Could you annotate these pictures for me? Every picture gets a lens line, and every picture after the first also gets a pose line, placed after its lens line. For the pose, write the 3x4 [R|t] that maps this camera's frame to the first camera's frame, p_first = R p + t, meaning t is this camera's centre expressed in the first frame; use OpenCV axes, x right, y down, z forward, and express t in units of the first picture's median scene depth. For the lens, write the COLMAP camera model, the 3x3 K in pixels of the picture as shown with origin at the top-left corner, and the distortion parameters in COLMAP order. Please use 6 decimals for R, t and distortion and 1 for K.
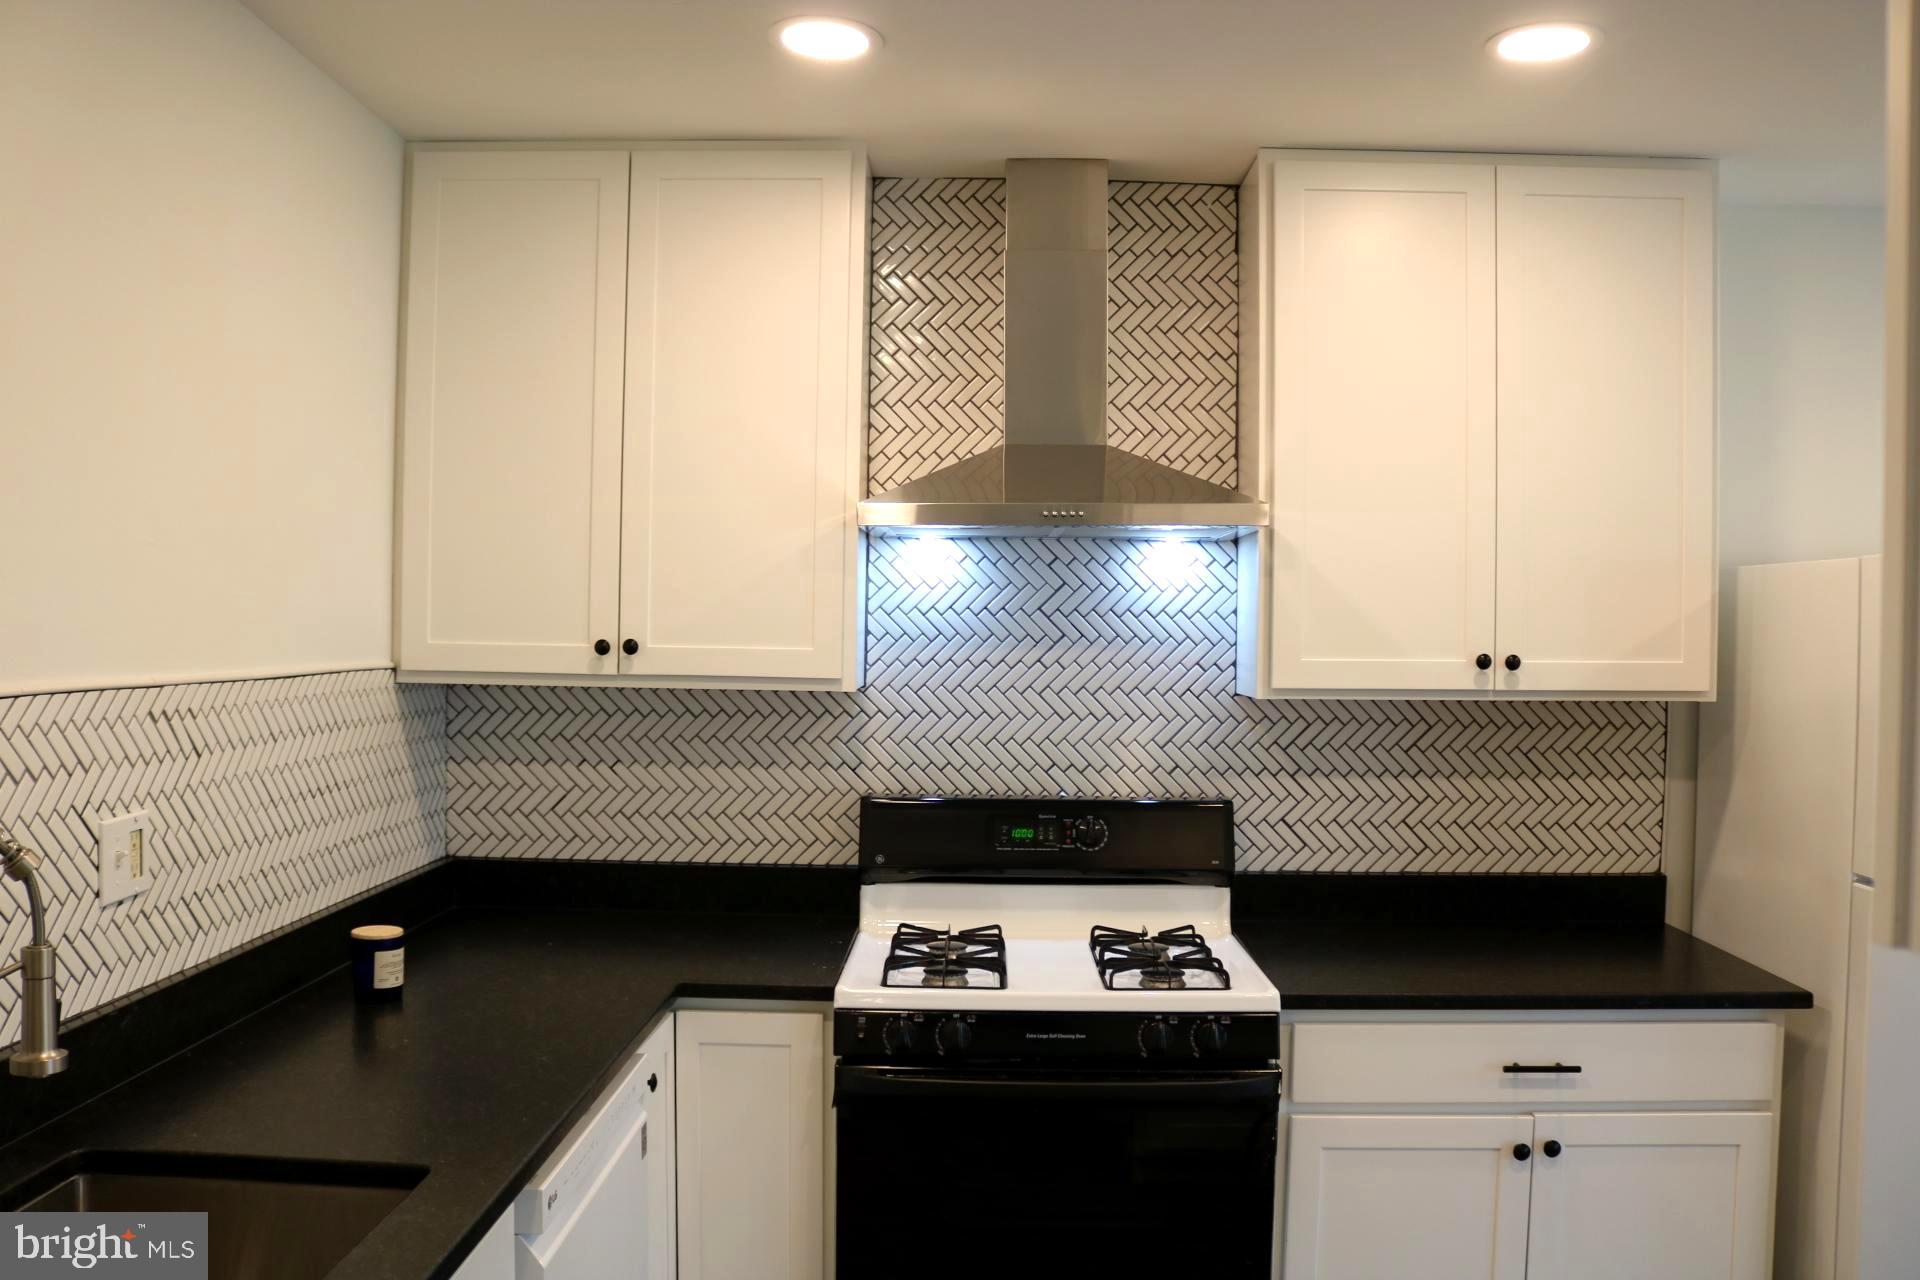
lens RADIAL K [[1612.7, 0, 954.3], [0, 1612.7, 650.3], [0, 0, 1]] dist [-0.119171, 0.082458]
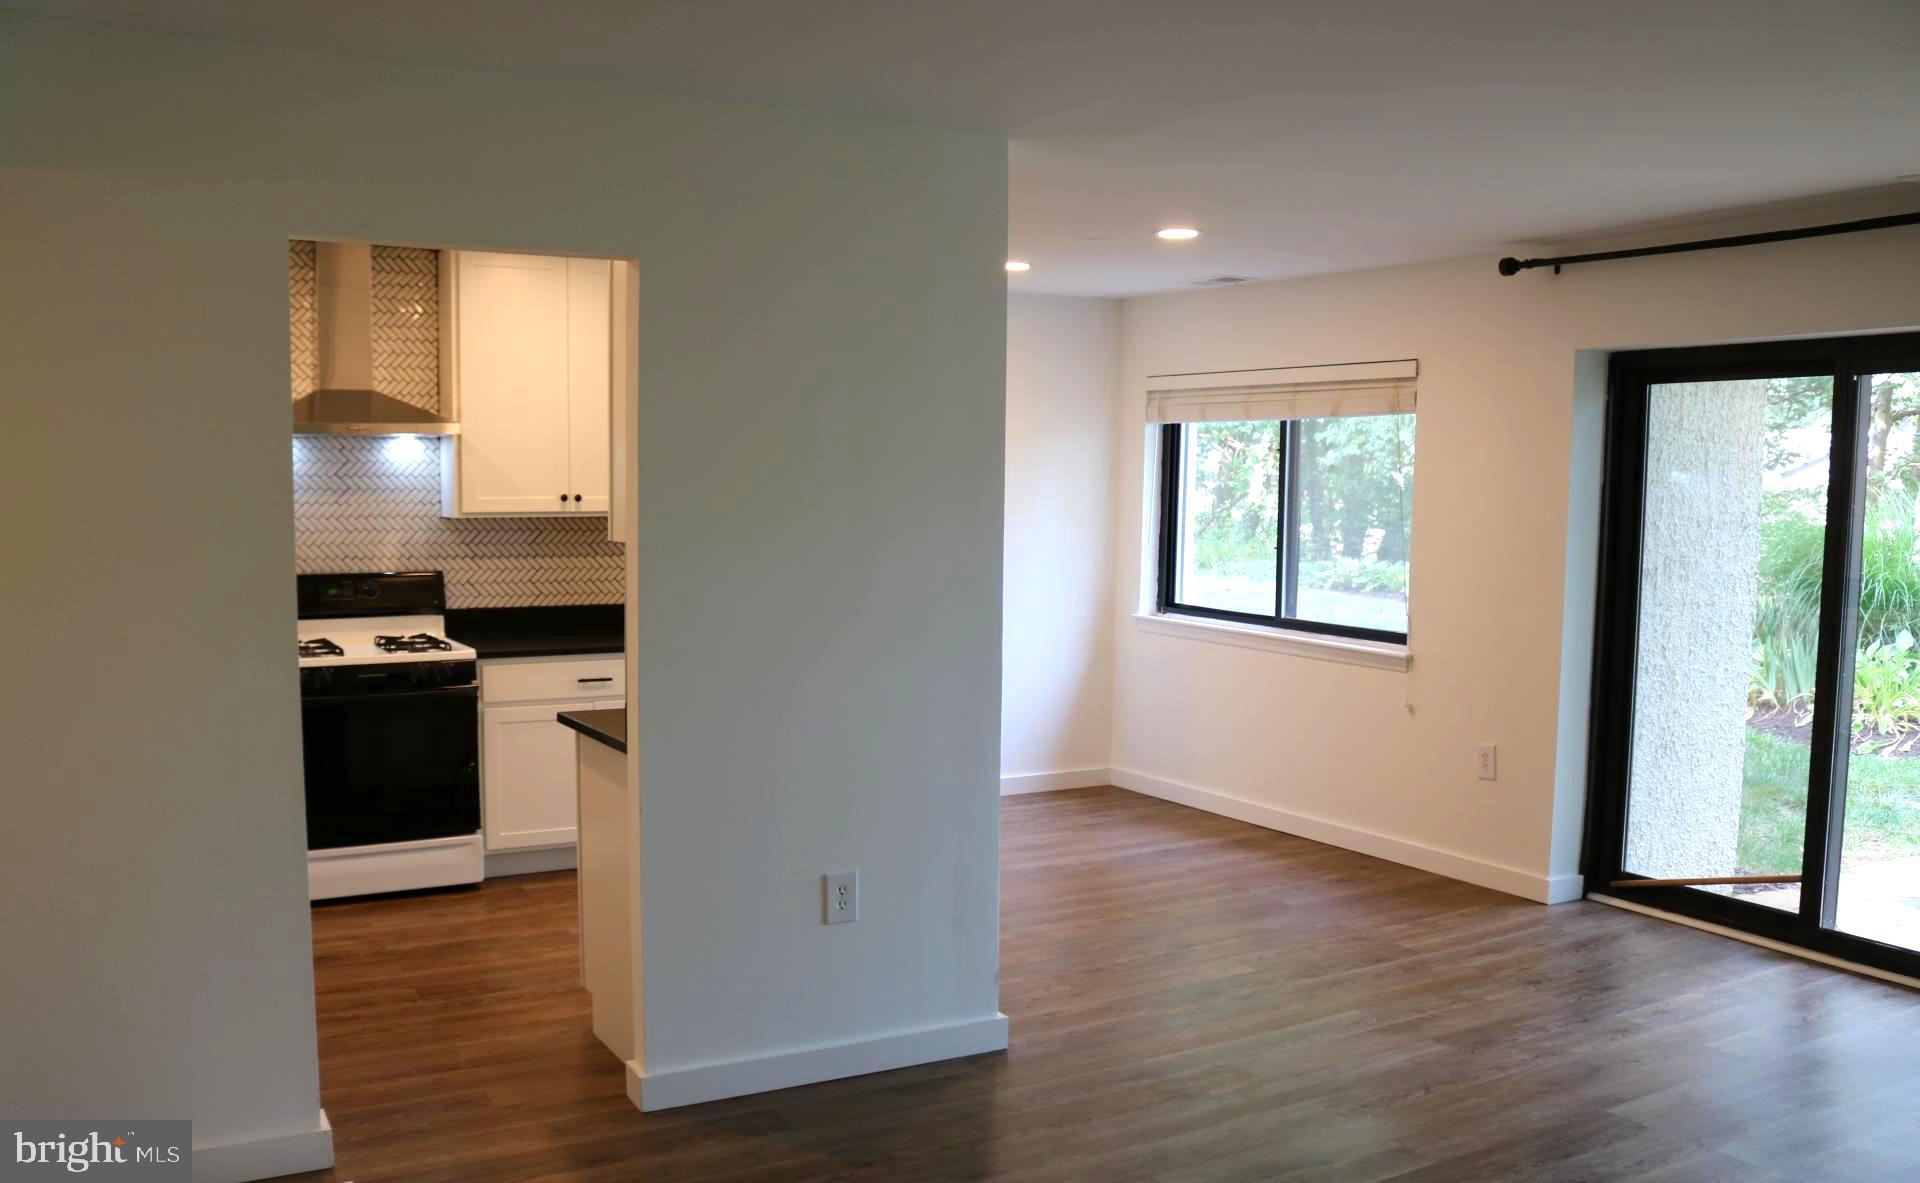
lens RADIAL K [[1577.0, 0, 963.0], [0, 1577.0, 629.7], [0, 0, 1]] dist [-0.128591, 0.050579]
pose [[0.858328, -0.052447, 0.510413, -0.248954], [0.010585, 0.996360, 0.084581, 0.010466], [-0.512992, -0.067196, 0.855760, -0.937273]]
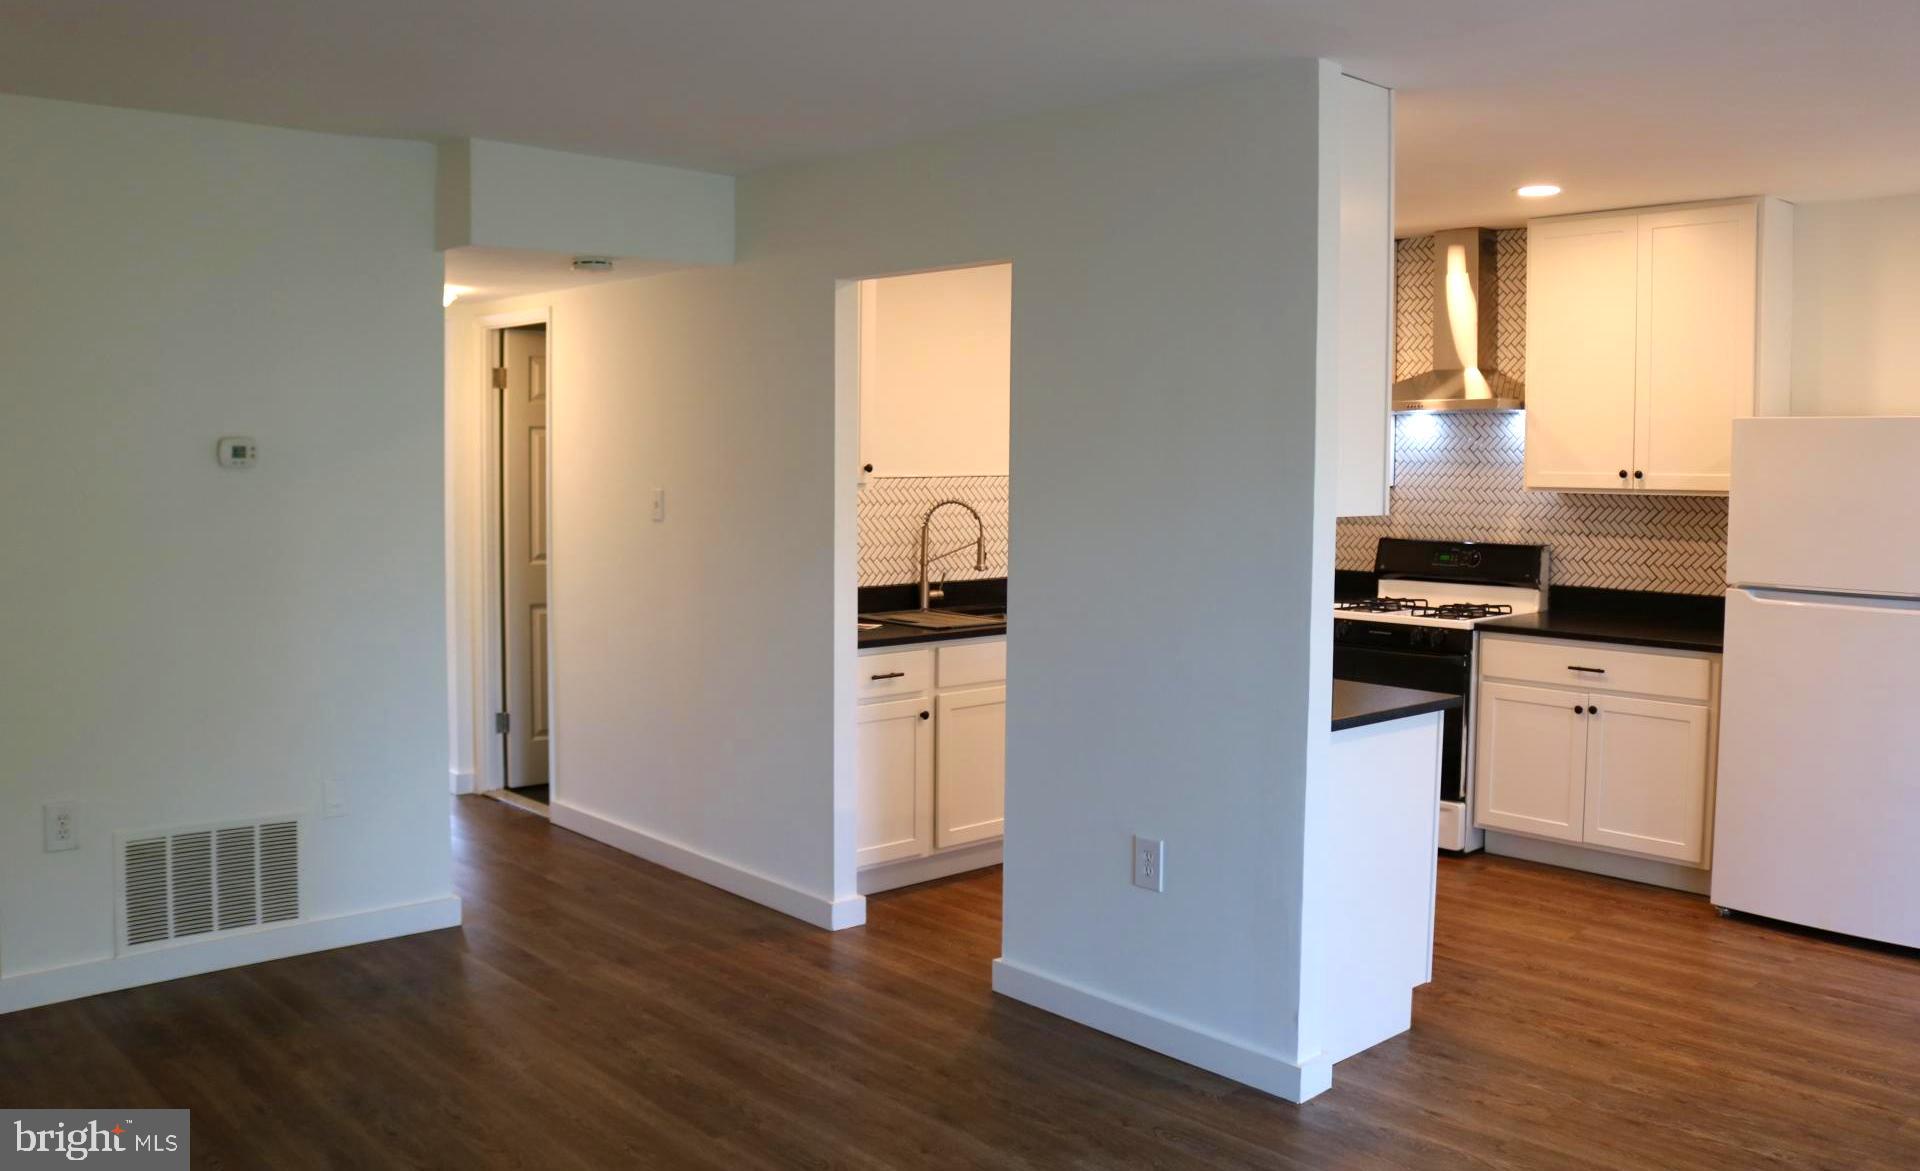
lens RADIAL K [[1576.5, 0, 972.9], [0, 1576.5, 547.9], [0, 0, 1]] dist [-0.140427, 0.087932]
pose [[0.691553, 0.035118, -0.721471, 1.030271], [-0.011211, 0.999219, 0.037891, 0.031536], [0.722238, -0.018115, 0.691407, -0.789400]]
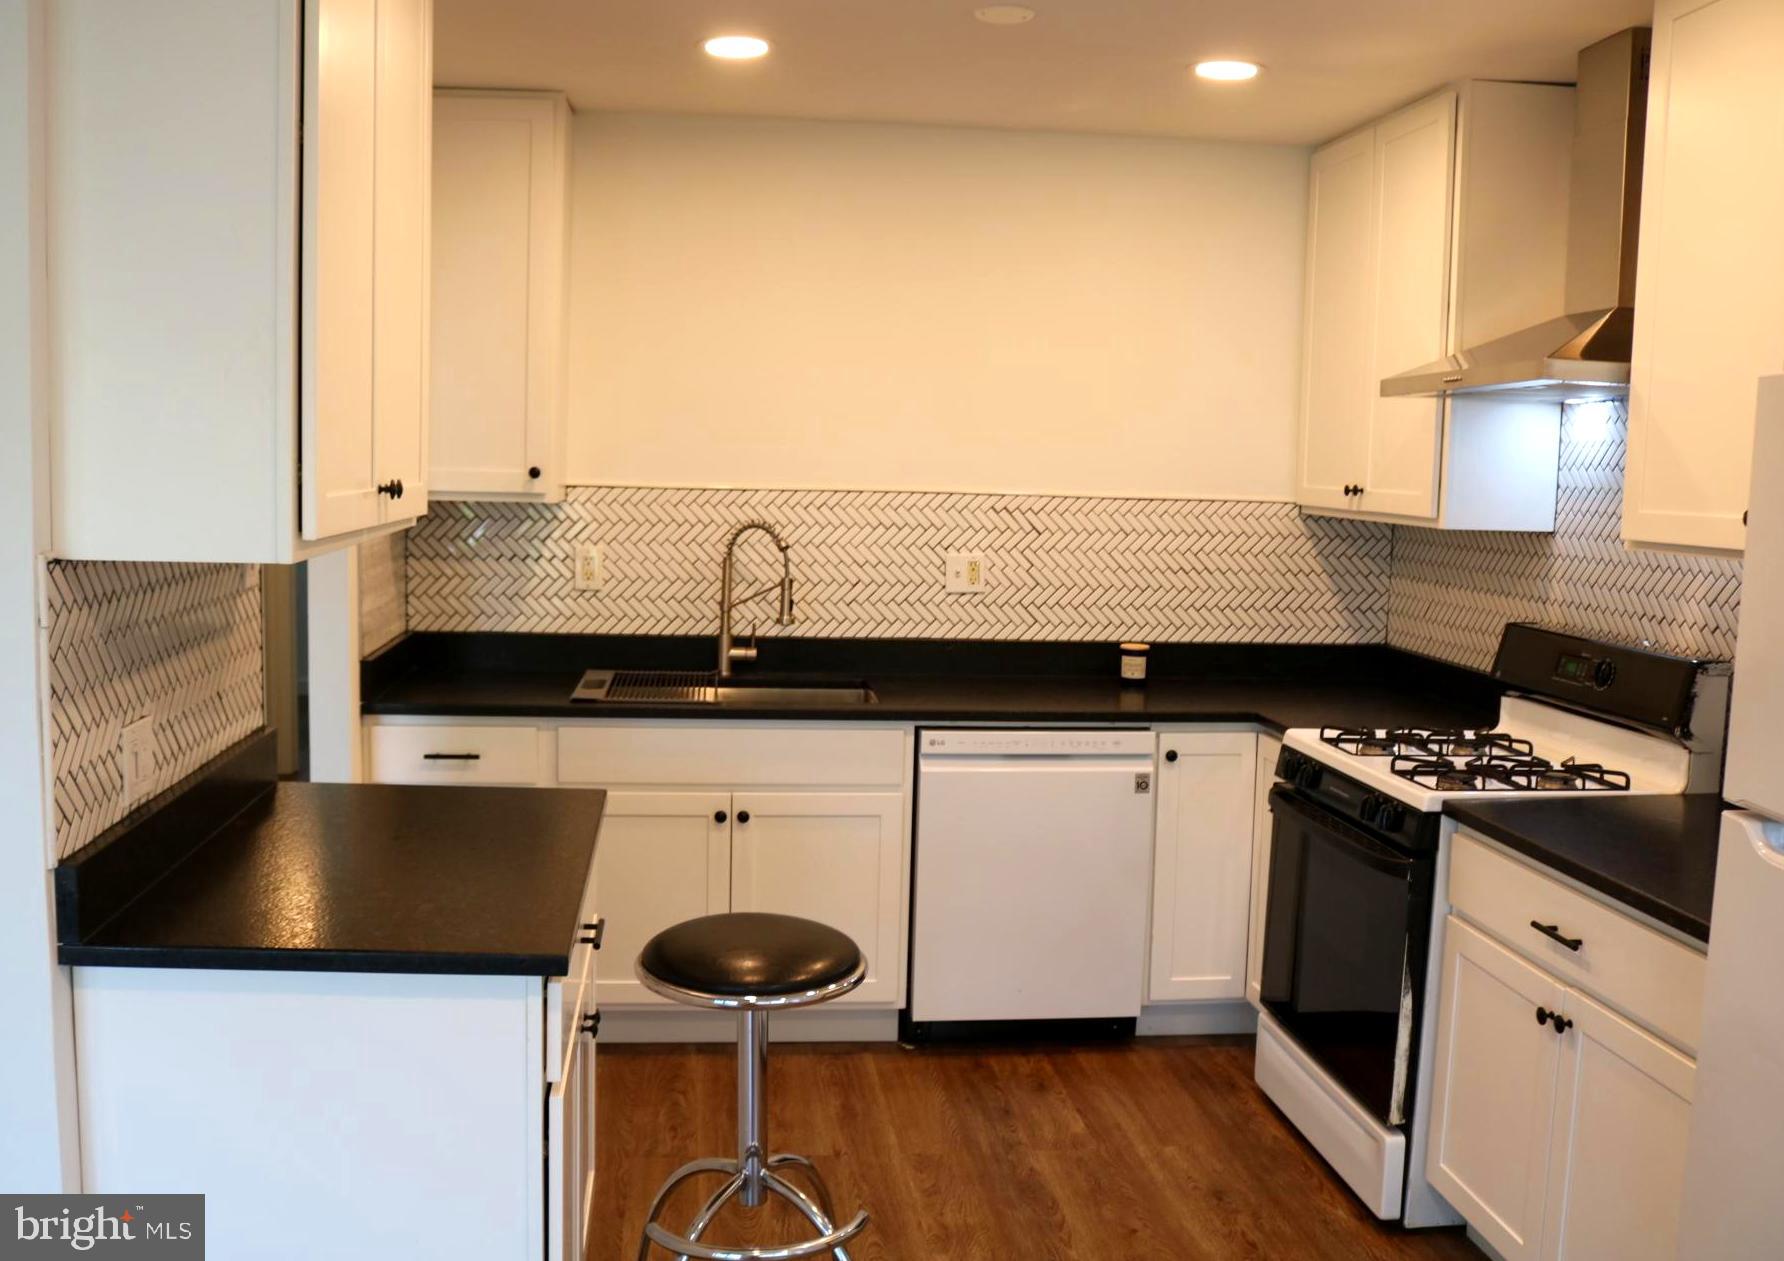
lens RADIAL K [[1590.7, 0, 836.9], [0, 1590.7, 628.2], [0, 0, 1]] dist [-0.131524, 0.059526]
pose [[0.103359, 0.095311, -0.990067, 1.003961], [-0.040156, 0.994987, 0.091593, 0.009523], [0.993833, 0.030290, 0.106668, 0.374804]]
